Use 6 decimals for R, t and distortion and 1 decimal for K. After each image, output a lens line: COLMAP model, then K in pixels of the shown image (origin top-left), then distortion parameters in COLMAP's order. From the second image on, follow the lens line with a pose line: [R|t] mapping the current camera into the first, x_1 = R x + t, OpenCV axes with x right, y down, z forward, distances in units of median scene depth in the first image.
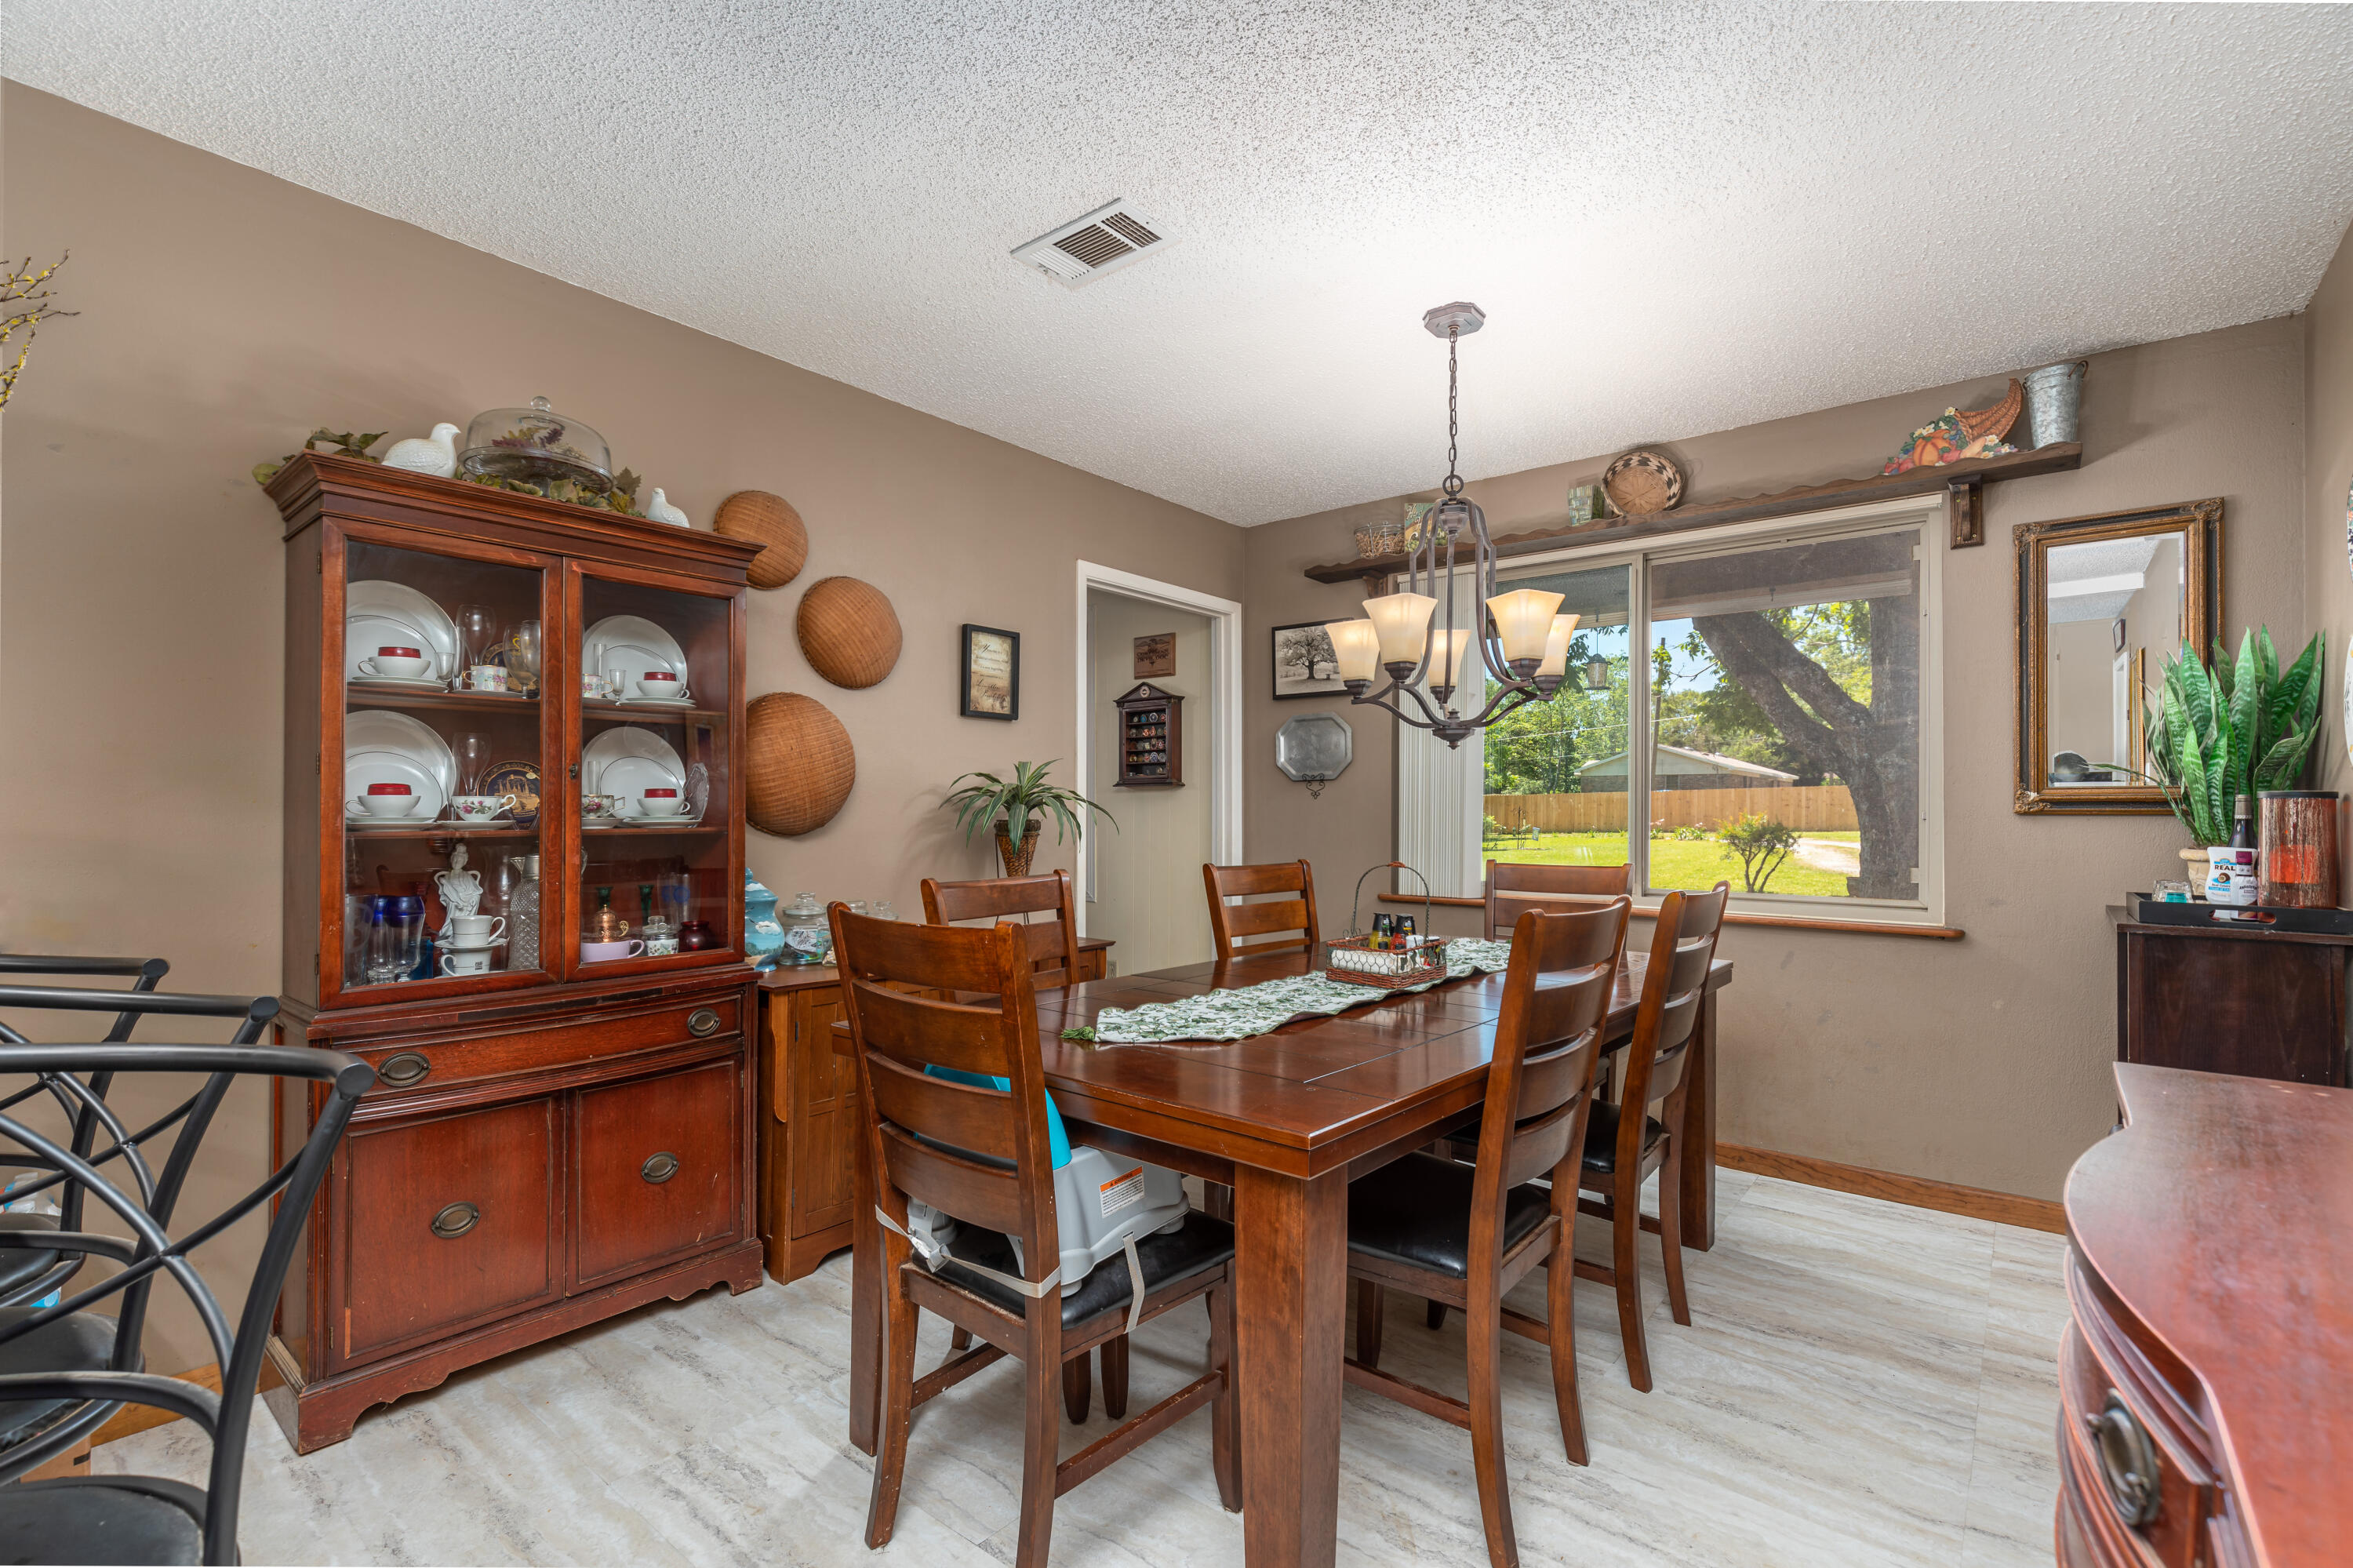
lens RADIAL K [[1067.5, 0, 1174.3], [0, 1067.5, 800.6], [0, 0, 1]] dist [-0.000196, -0.000215]
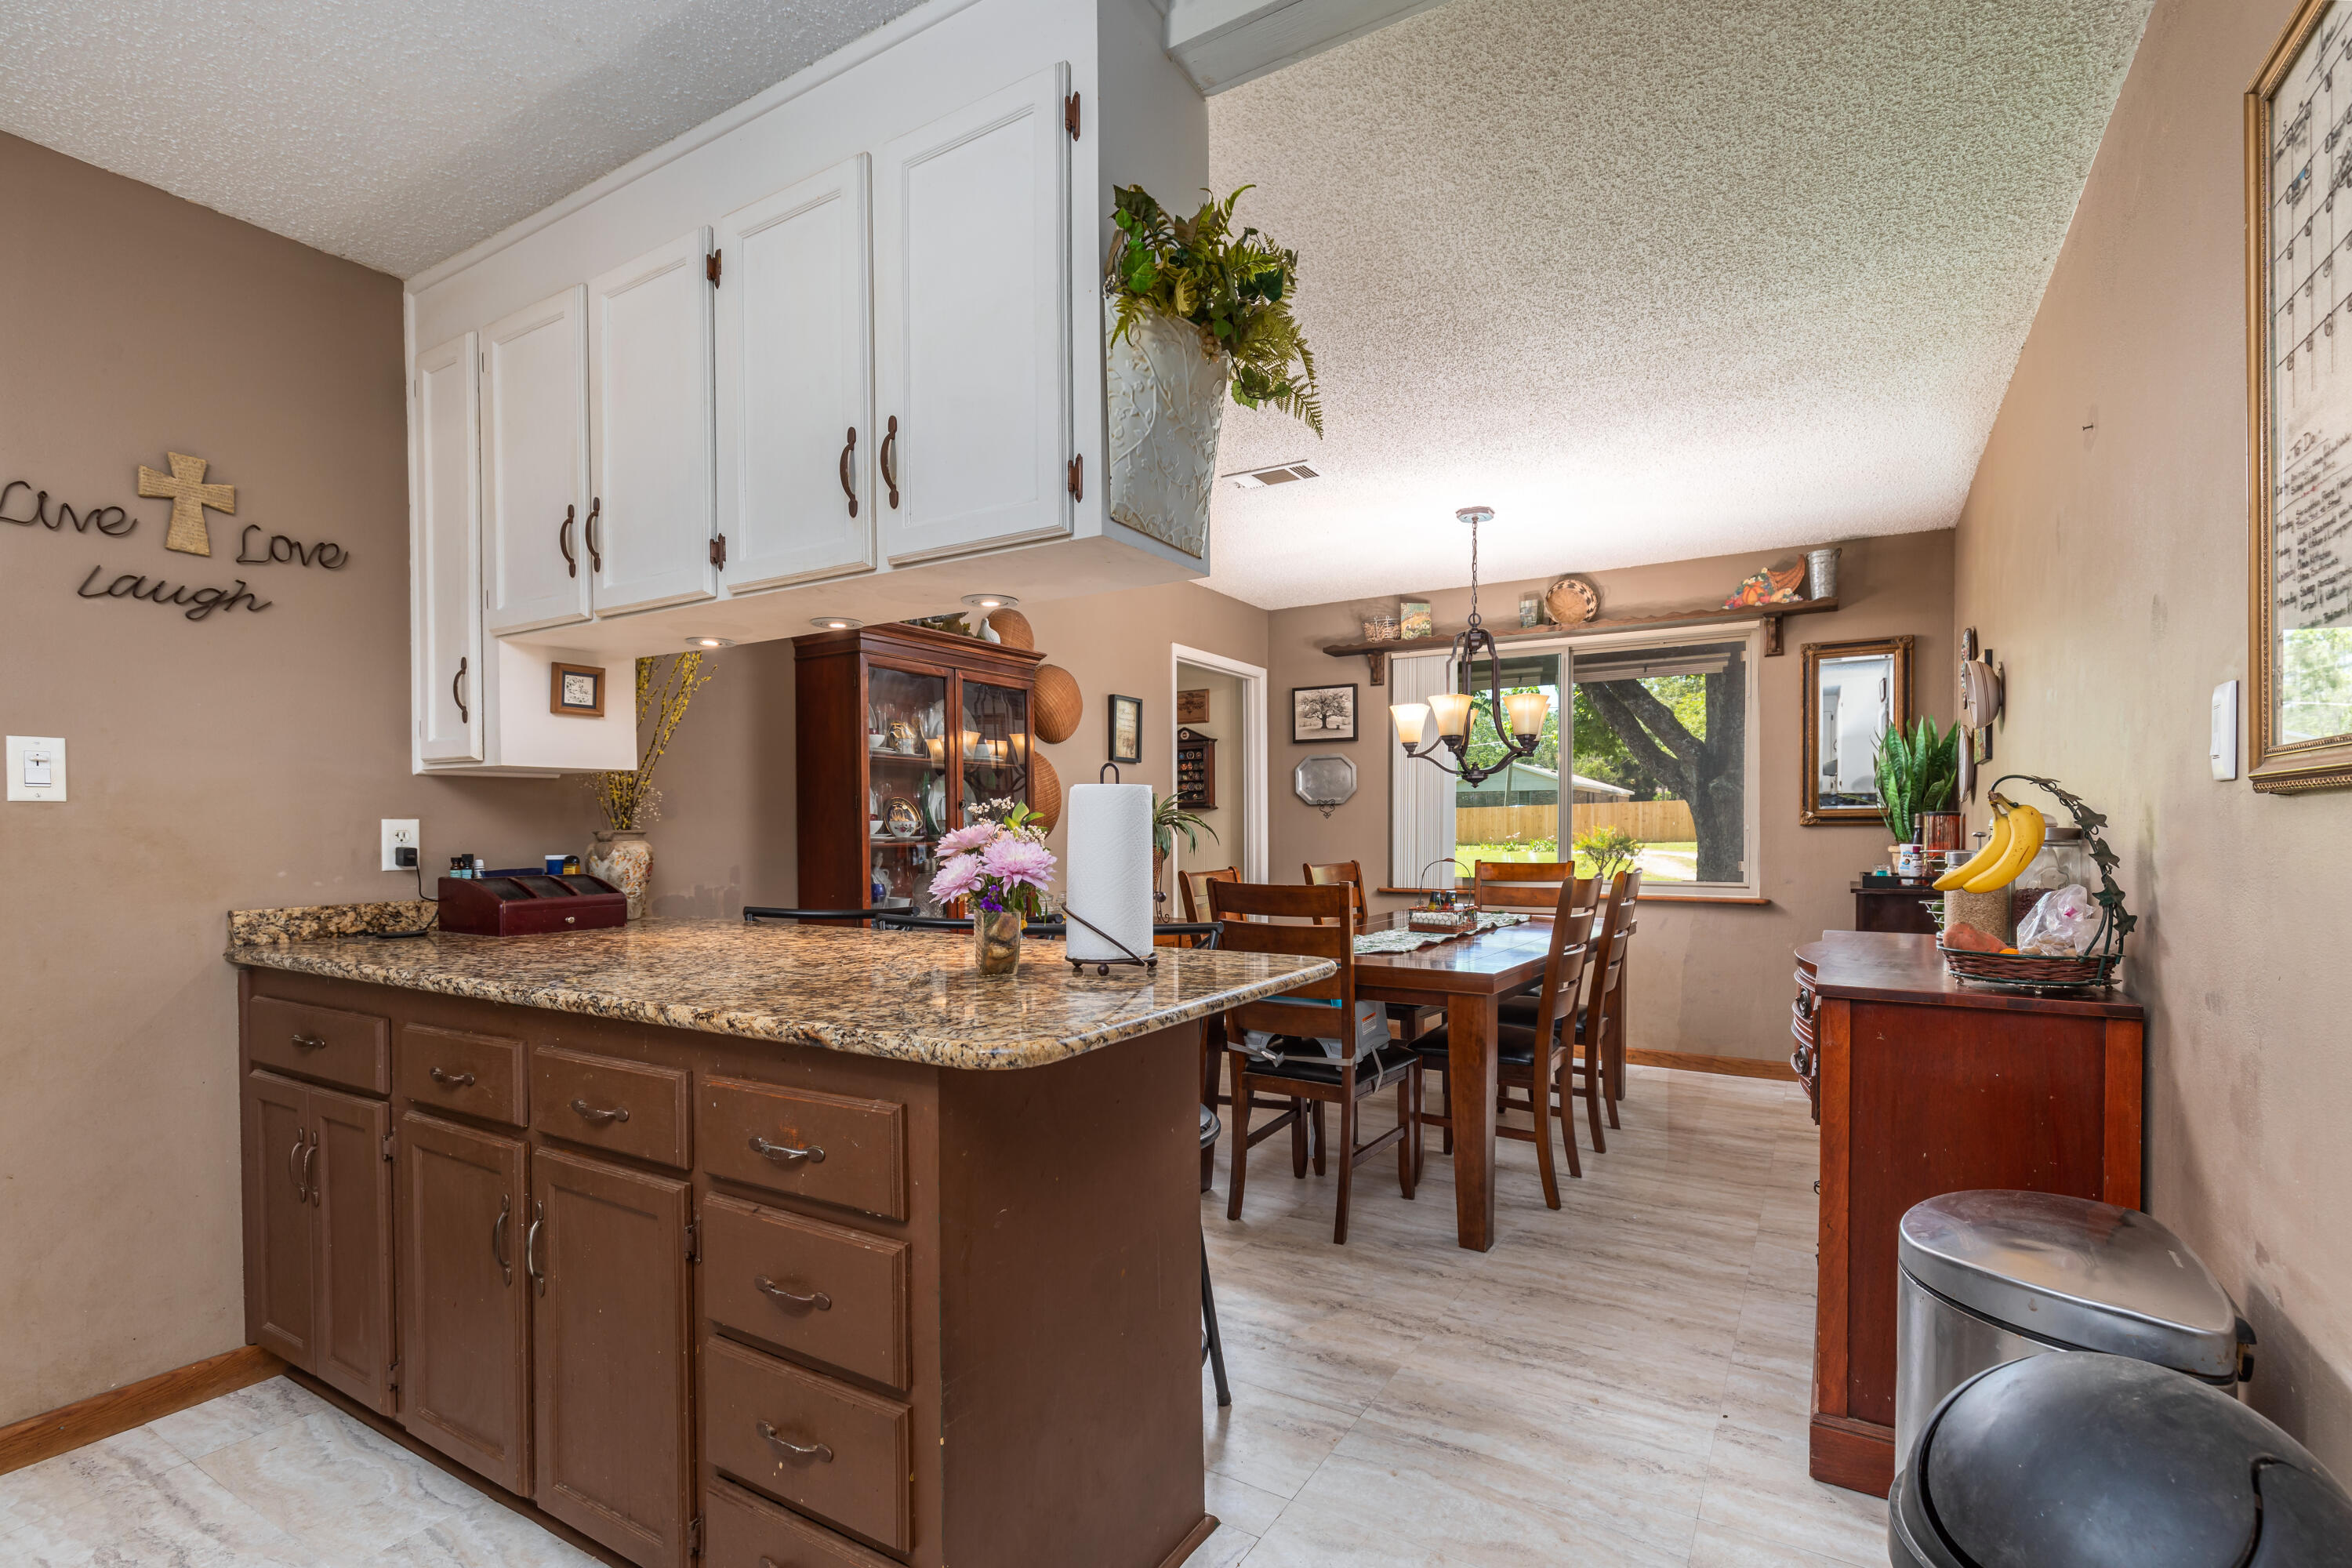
lens RADIAL K [[1100.2, 0, 1178.7], [0, 1100.2, 842.5], [0, 0, 1]] dist [0.000695, -0.000008]
pose [[0.990234, -0.009561, 0.139089, -0.301634], [0.006423, 0.999715, 0.022990, -0.005165], [-0.139270, -0.021872, 0.990013, -0.417196]]
